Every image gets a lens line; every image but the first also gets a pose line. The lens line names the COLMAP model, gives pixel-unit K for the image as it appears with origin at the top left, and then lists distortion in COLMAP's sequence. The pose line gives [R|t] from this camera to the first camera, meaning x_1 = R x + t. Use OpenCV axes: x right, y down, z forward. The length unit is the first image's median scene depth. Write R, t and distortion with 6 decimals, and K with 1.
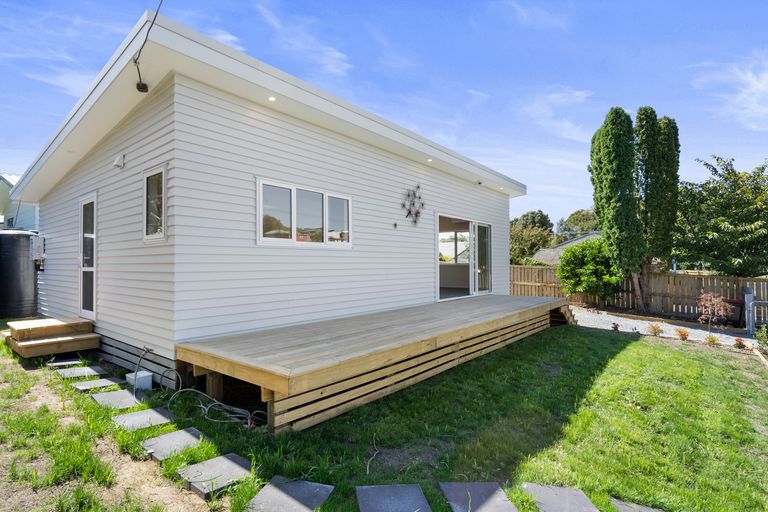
lens RADIAL K [[381.7, 0, 385.1], [0, 381.7, 258.2], [0, 0, 1]] dist [0.001775, 0.000268]
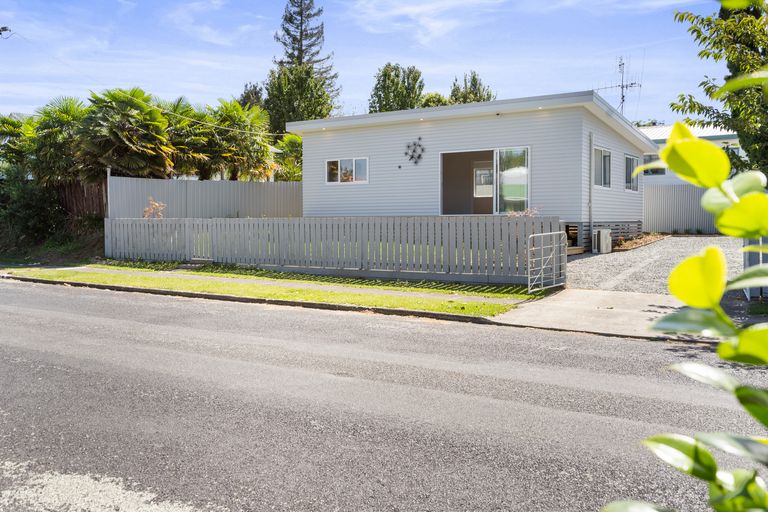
lens RADIAL K [[707.3, 0, 382.7], [0, 707.3, 256.4], [0, 0, 1]] dist [-0.008940, 0.000000]
pose [[0.097547, 0.048639, -0.994042, 2.948379], [0.015122, 0.998617, 0.050347, 0.139046], [0.995116, -0.019943, 0.096677, 0.588733]]
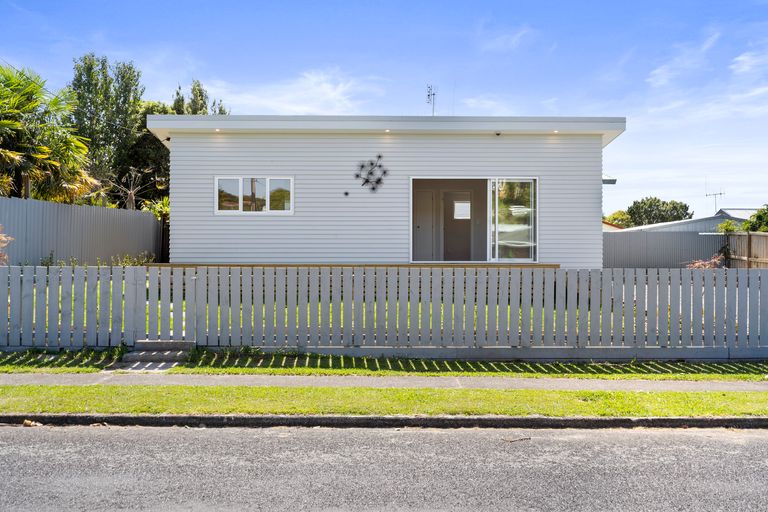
lens RADIAL K [[765.7, 0, 384.5], [0, 765.7, 257.6], [0, 0, 1]] dist [0.005424, 0.000000]
pose [[0.635527, -0.003415, -0.772071, 1.849357], [0.005841, 0.999983, 0.000384, 0.107113], [0.772057, -0.004754, 0.635536, -0.407465]]
